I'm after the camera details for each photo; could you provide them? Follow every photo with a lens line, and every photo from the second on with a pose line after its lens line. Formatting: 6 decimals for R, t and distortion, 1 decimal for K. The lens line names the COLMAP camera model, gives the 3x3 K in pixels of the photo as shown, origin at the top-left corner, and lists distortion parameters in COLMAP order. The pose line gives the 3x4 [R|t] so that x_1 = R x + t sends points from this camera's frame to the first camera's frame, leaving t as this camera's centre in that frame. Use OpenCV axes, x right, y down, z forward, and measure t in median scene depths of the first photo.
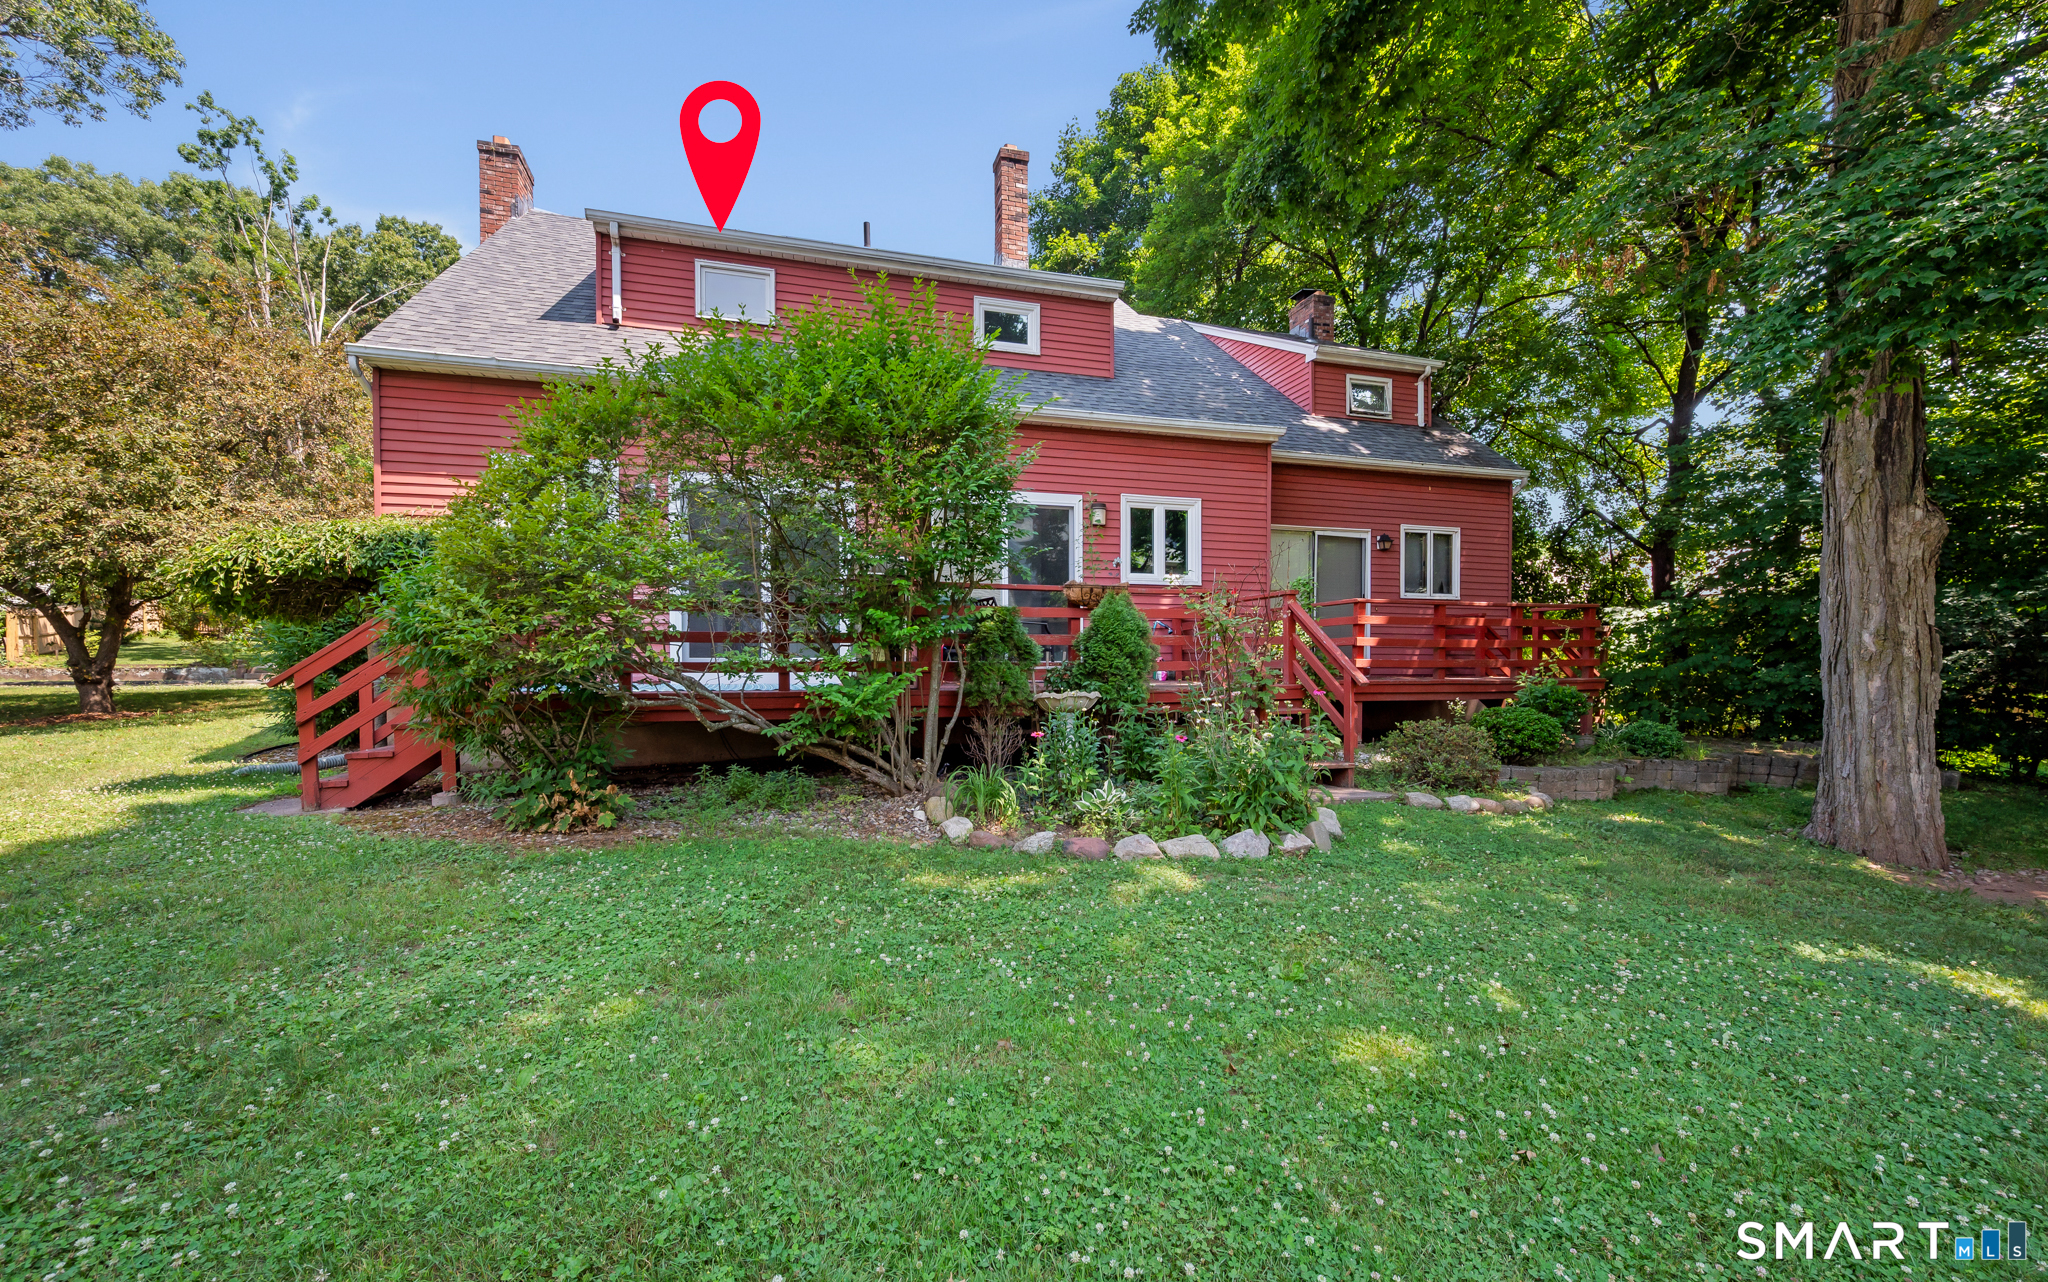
lens RADIAL K [[824.4, 0, 1024.4], [0, 824.4, 645.4], [0, 0, 1]] dist [-0.002838, 0.001087]
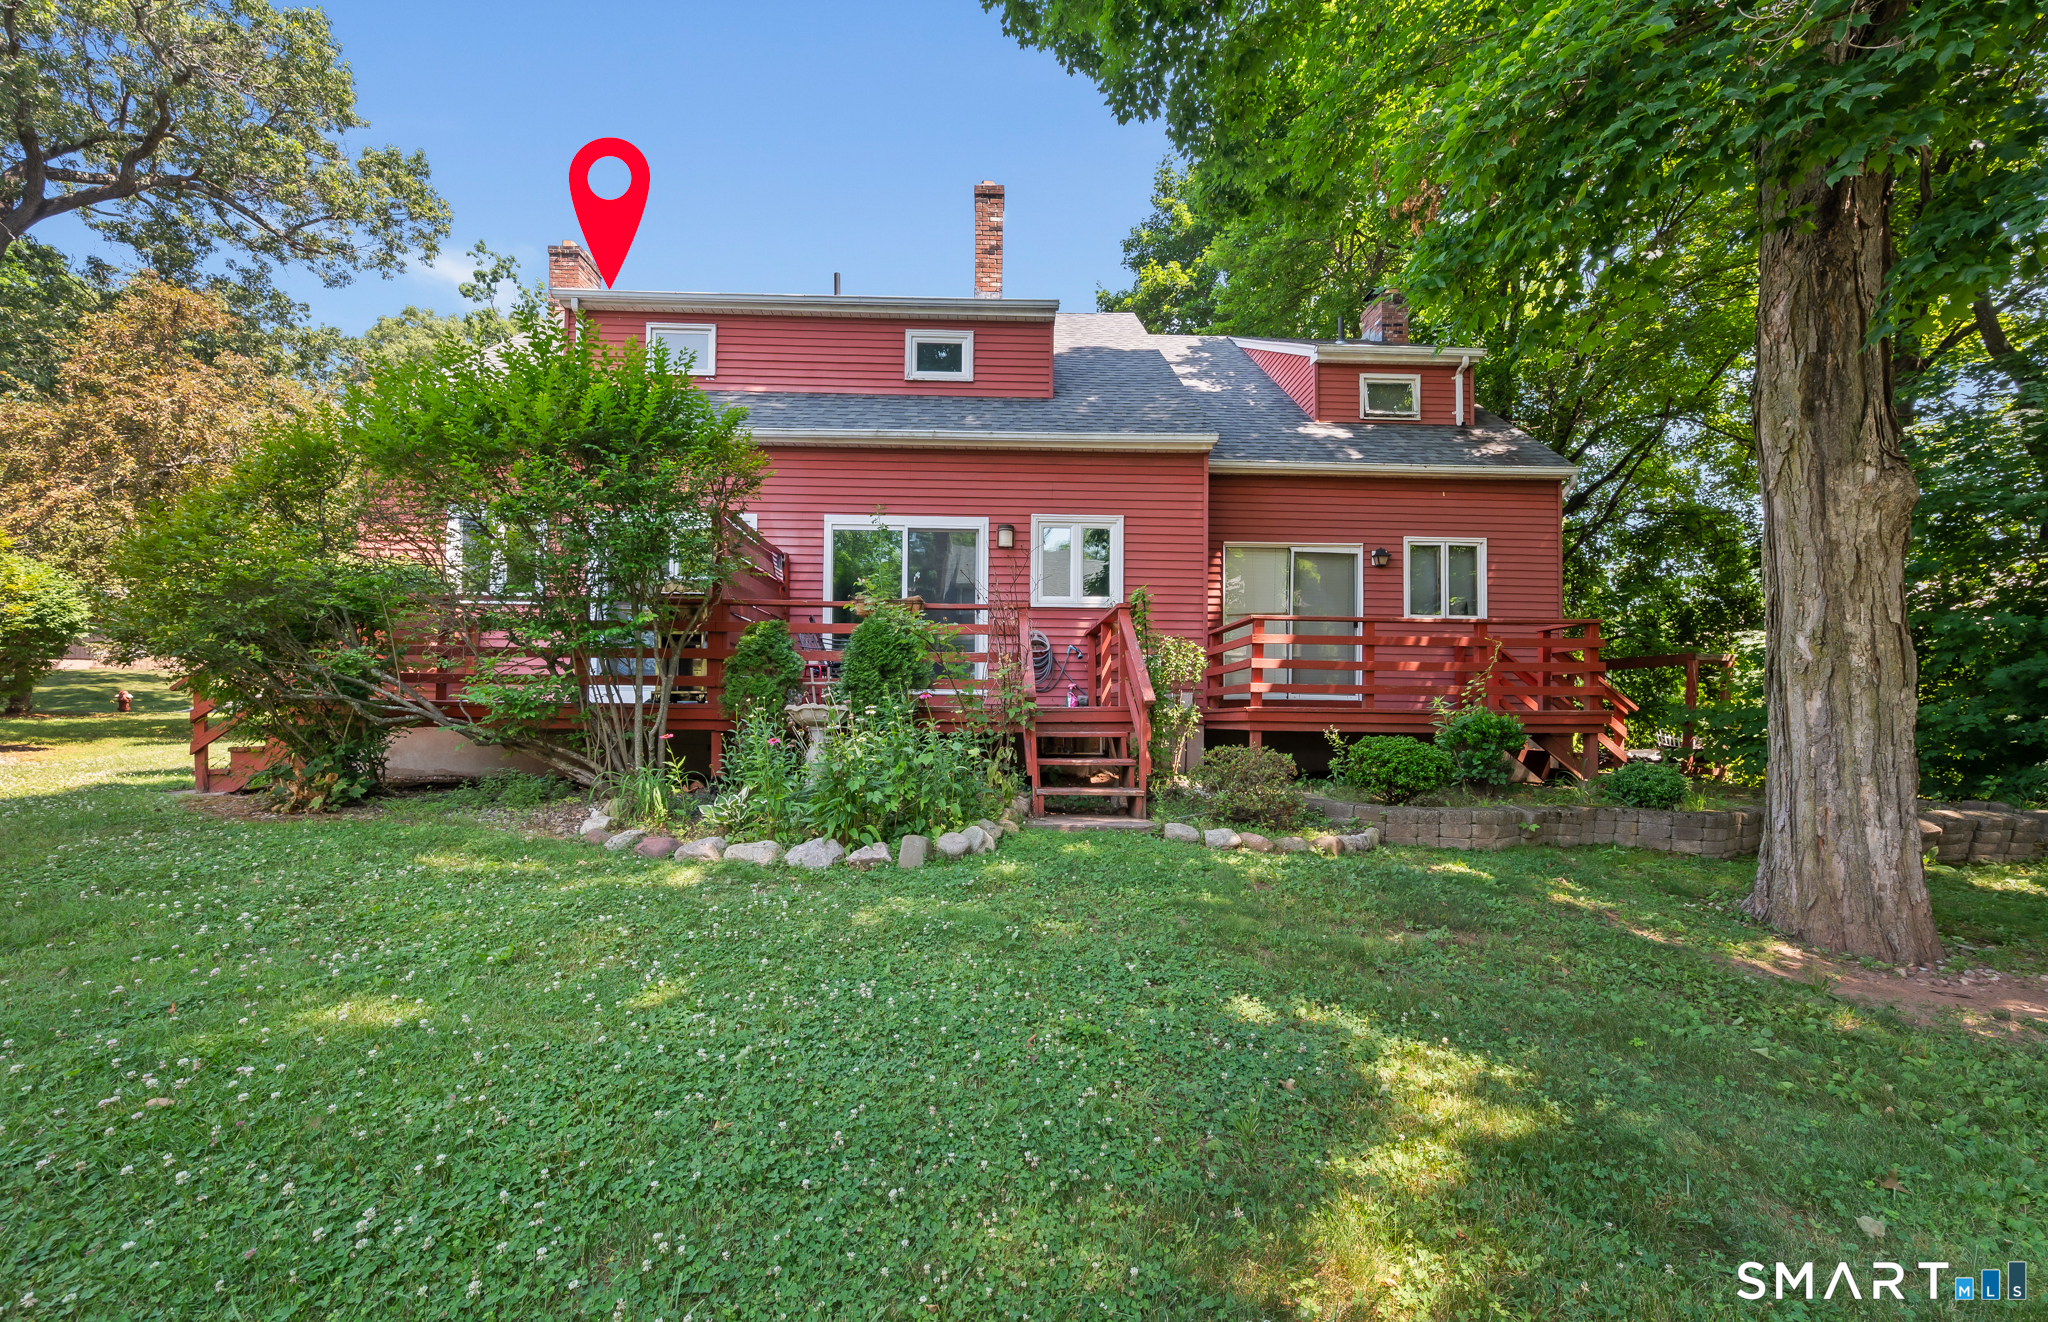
lens RADIAL K [[834.0, 0, 1024.3], [0, 834.0, 659.4], [0, 0, 1]] dist [-0.000456, -0.000347]
pose [[0.966913, -0.006042, -0.255035, 0.326986], [-0.004911, 0.999093, -0.042286, 0.025320], [0.255059, 0.042139, 0.966007, 0.055003]]
